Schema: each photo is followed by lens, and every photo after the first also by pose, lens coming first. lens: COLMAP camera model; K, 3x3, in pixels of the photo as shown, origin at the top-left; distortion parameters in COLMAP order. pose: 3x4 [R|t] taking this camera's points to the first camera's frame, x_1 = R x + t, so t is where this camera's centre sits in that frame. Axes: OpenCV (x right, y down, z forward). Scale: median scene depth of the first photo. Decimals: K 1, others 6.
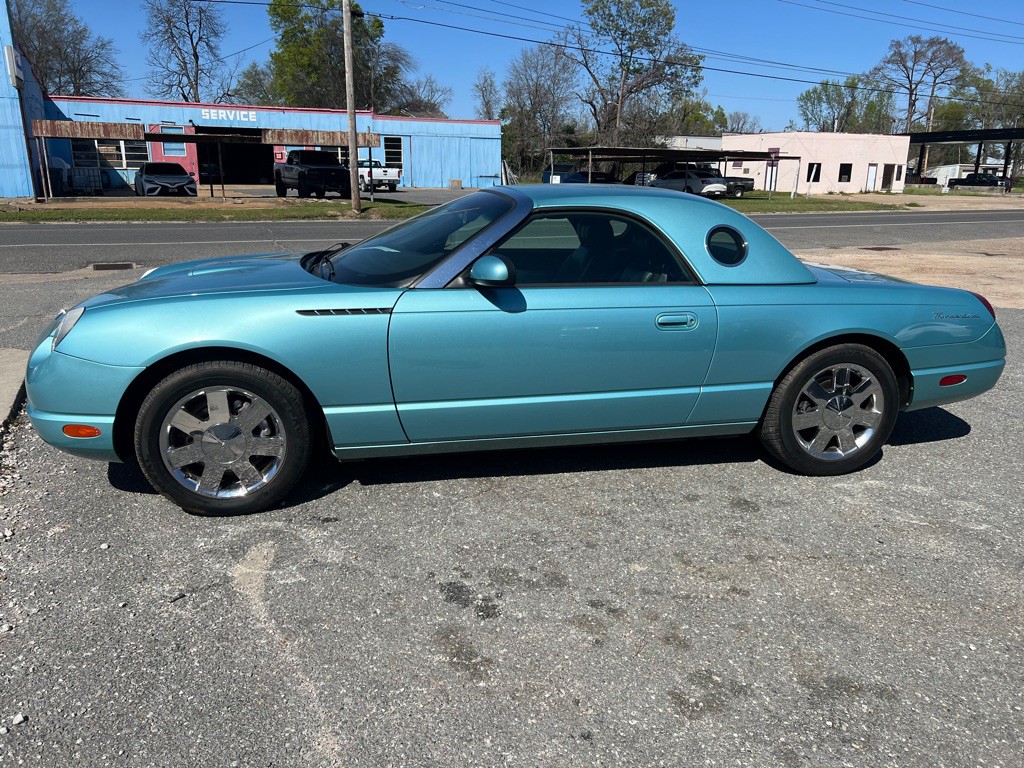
lens RADIAL K [[768.6, 0, 511.3], [0, 768.6, 385.4], [0, 0, 1]] dist [0.050829, -0.053708]
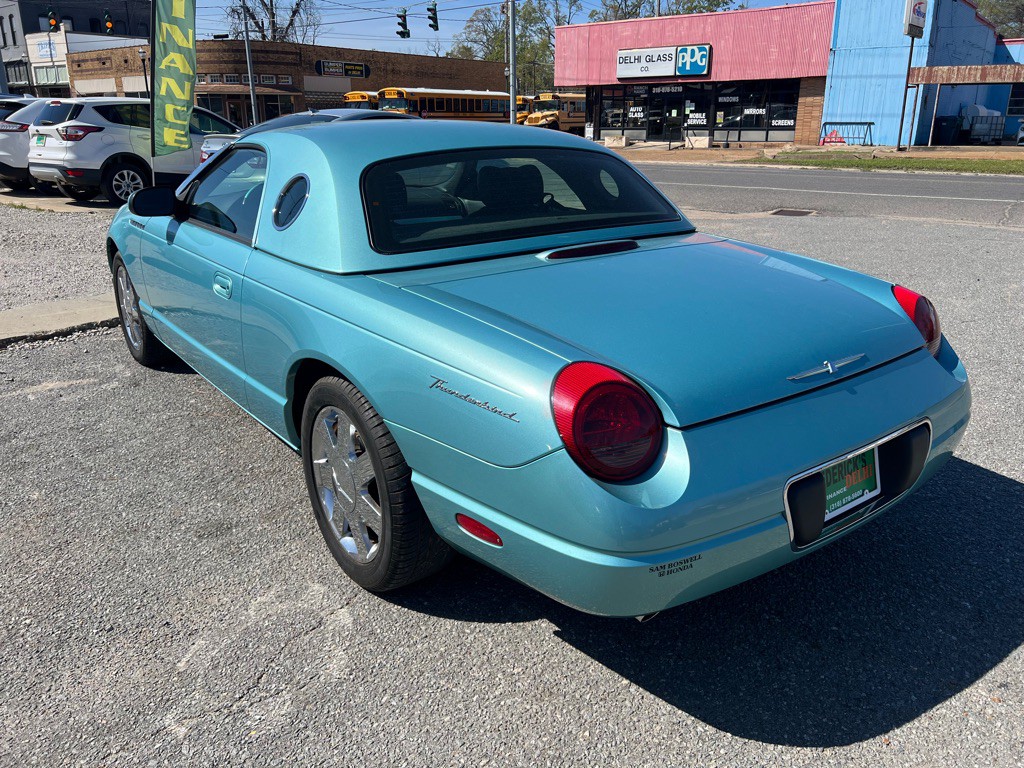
lens RADIAL K [[768.6, 0, 509.8], [0, 768.6, 375.7], [0, 0, 1]] dist [0.050829, -0.053708]
pose [[0.424831, 0.273168, -0.863075, 0.078503], [-0.231320, 0.954493, 0.188240, -0.015697], [0.875220, 0.119676, 0.468688, 0.063936]]
